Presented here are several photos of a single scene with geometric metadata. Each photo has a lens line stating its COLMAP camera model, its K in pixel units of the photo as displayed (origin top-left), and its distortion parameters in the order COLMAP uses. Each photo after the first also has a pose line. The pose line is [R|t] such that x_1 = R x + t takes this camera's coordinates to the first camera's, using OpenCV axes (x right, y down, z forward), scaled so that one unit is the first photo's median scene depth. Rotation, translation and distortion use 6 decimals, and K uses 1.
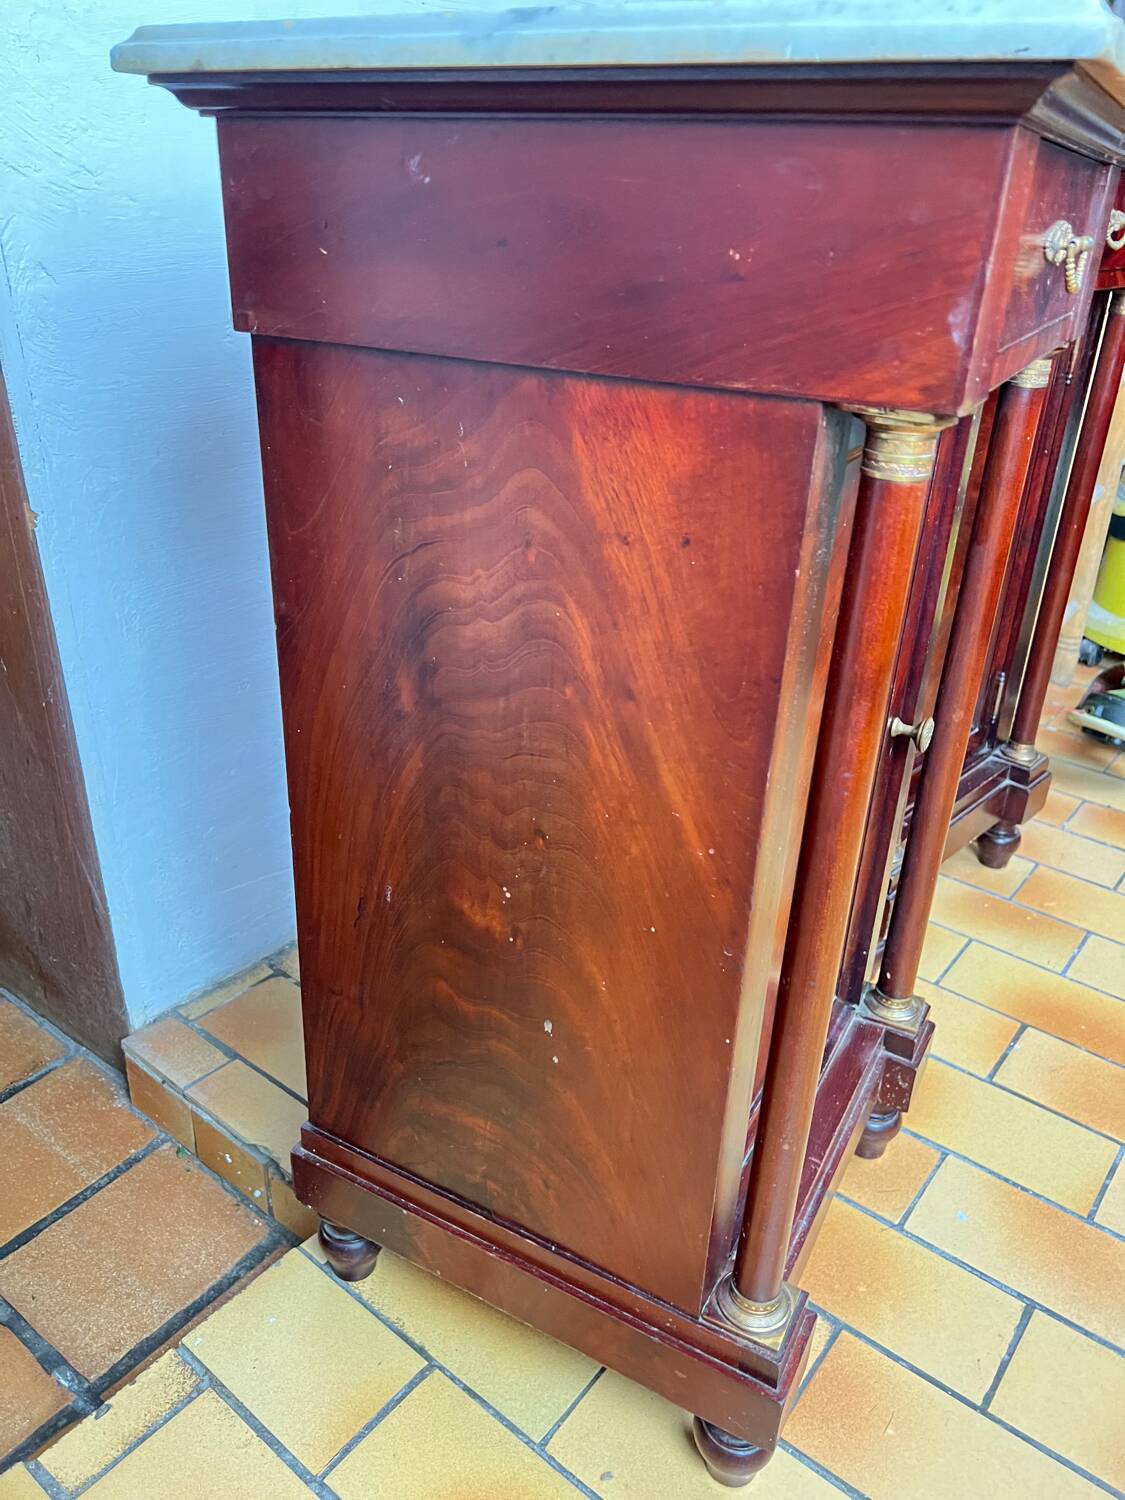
lens RADIAL K [[1137.8, 0, 554.0], [0, 1137.8, 749.2], [0, 0, 1]] dist [0.040210, -0.046783]
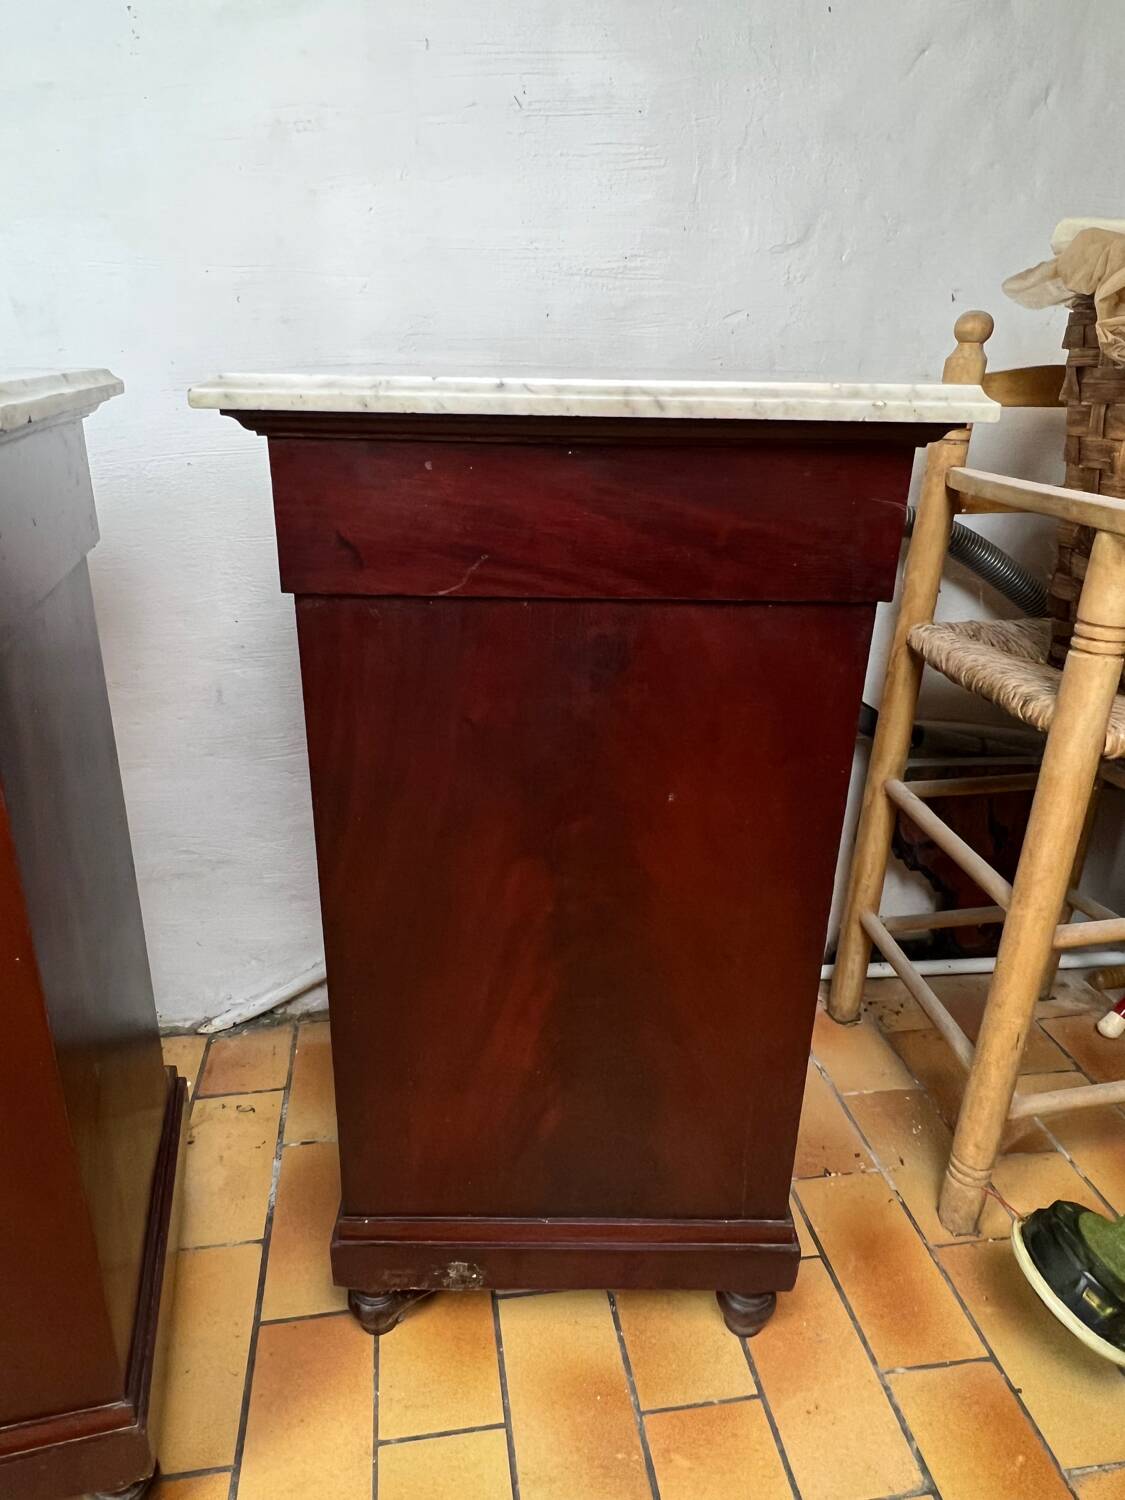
lens RADIAL K [[974.0, 0, 548.3], [0, 974.0, 741.4], [0, 0, 1]] dist [-0.005837, 0.002929]
pose [[0.731603, 0.235704, -0.639688, 0.991769], [-0.300224, 0.953834, 0.008093, -0.384974], [0.612064, 0.186129, 0.768592, 0.669834]]
